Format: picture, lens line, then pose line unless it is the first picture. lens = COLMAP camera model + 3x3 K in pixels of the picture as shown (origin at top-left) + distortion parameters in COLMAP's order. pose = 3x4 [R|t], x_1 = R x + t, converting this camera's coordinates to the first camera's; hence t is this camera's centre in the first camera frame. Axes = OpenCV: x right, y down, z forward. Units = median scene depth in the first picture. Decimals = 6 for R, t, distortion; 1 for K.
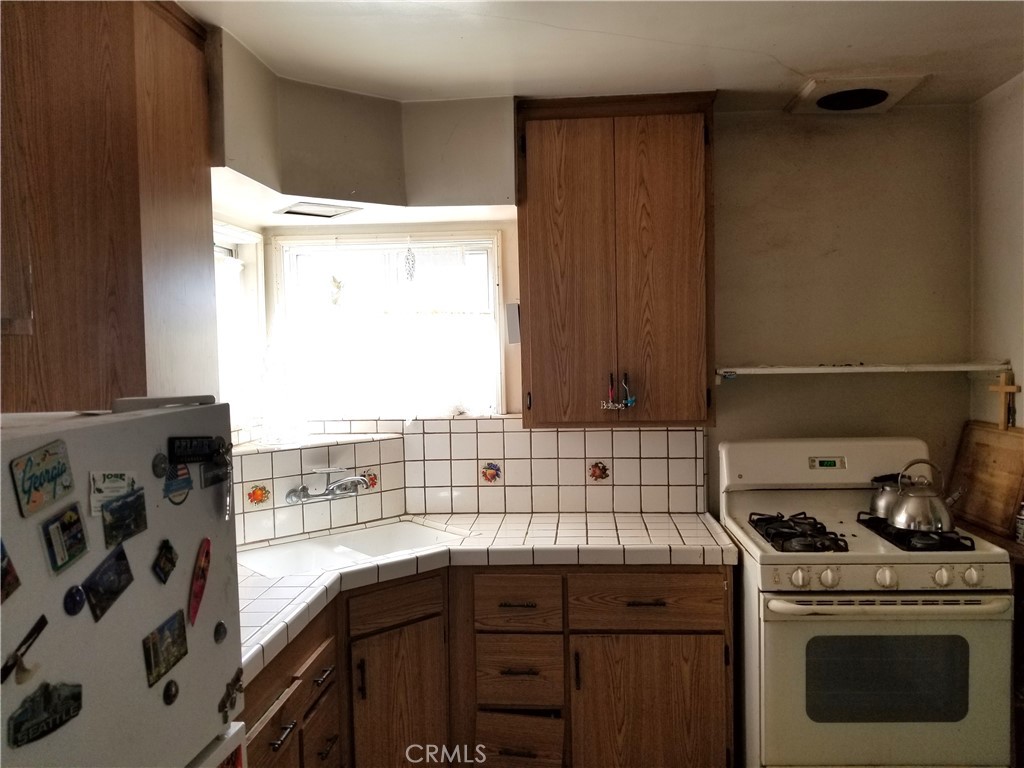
lens RADIAL K [[800.7, 0, 509.1], [0, 800.7, 372.7], [0, 0, 1]] dist [0.096917, -0.178736]
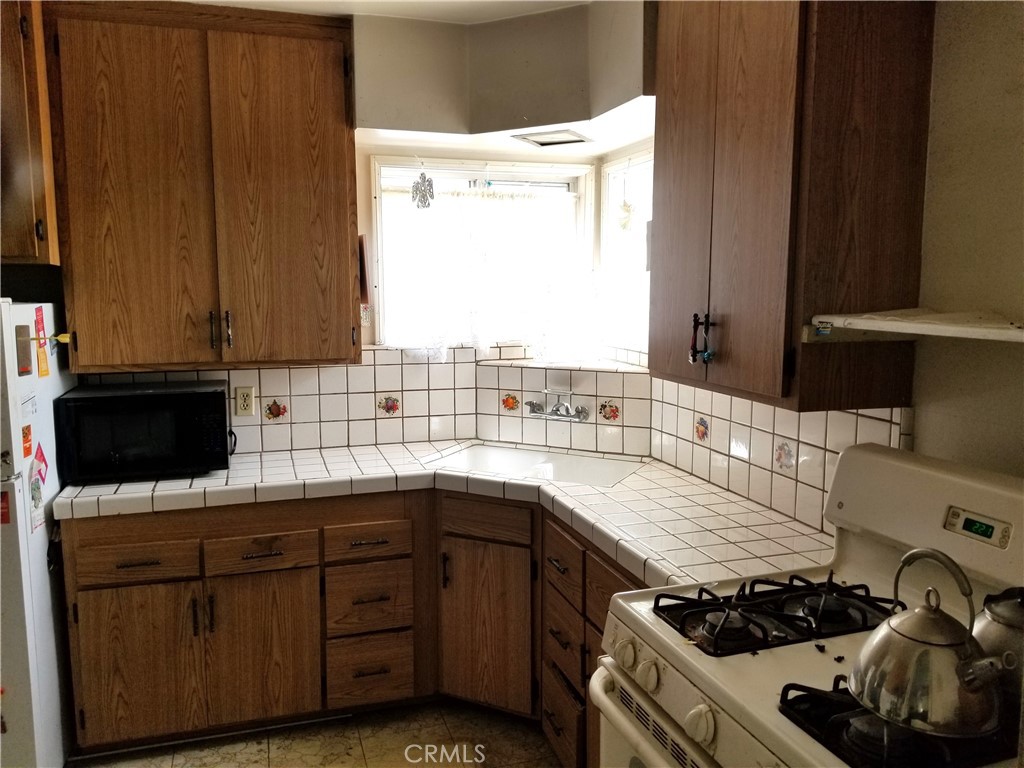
lens RADIAL K [[780.9, 0, 485.6], [0, 780.9, 368.1], [0, 0, 1]] dist [0.066920, -0.137883]
pose [[0.370657, 0.120448, -0.920926, 0.702630], [-0.036540, 0.992679, 0.115125, -0.024126], [0.928051, -0.009021, 0.372345, 0.561310]]
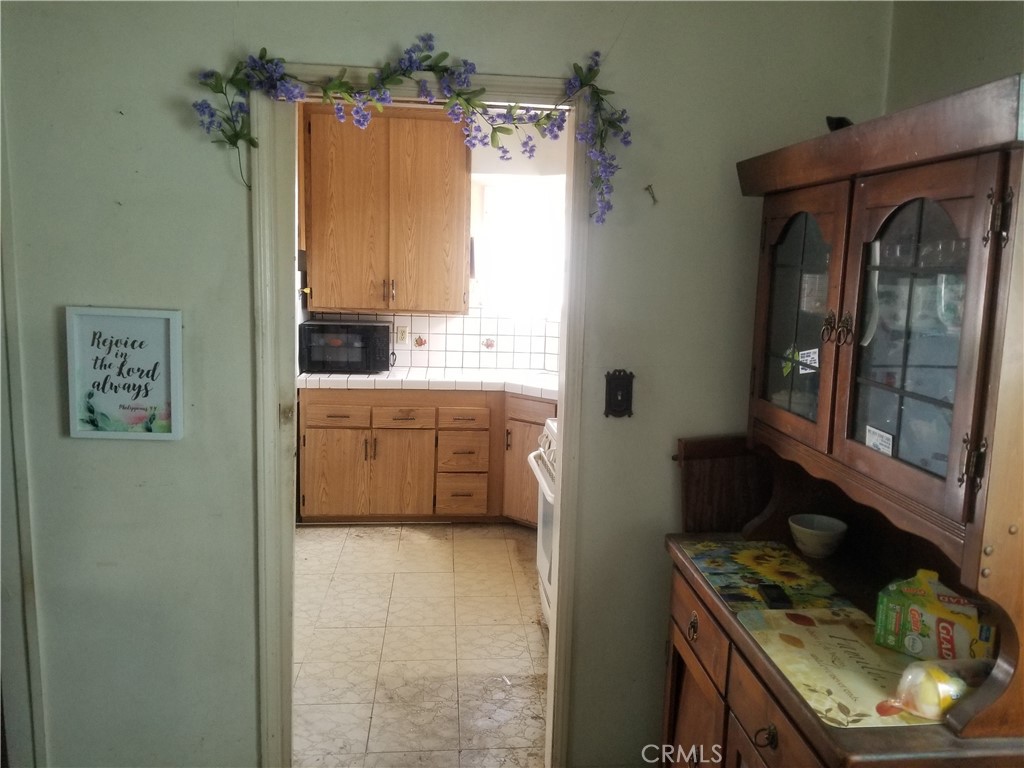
lens RADIAL K [[800.7, 0, 509.1], [0, 800.7, 372.7], [0, 0, 1]] dist [0.096917, -0.178736]
pose [[0.163562, 0.161099, -0.973291, 1.400372], [-0.070696, 0.985954, 0.151315, -0.051106], [0.983997, 0.044059, 0.172653, 0.582600]]
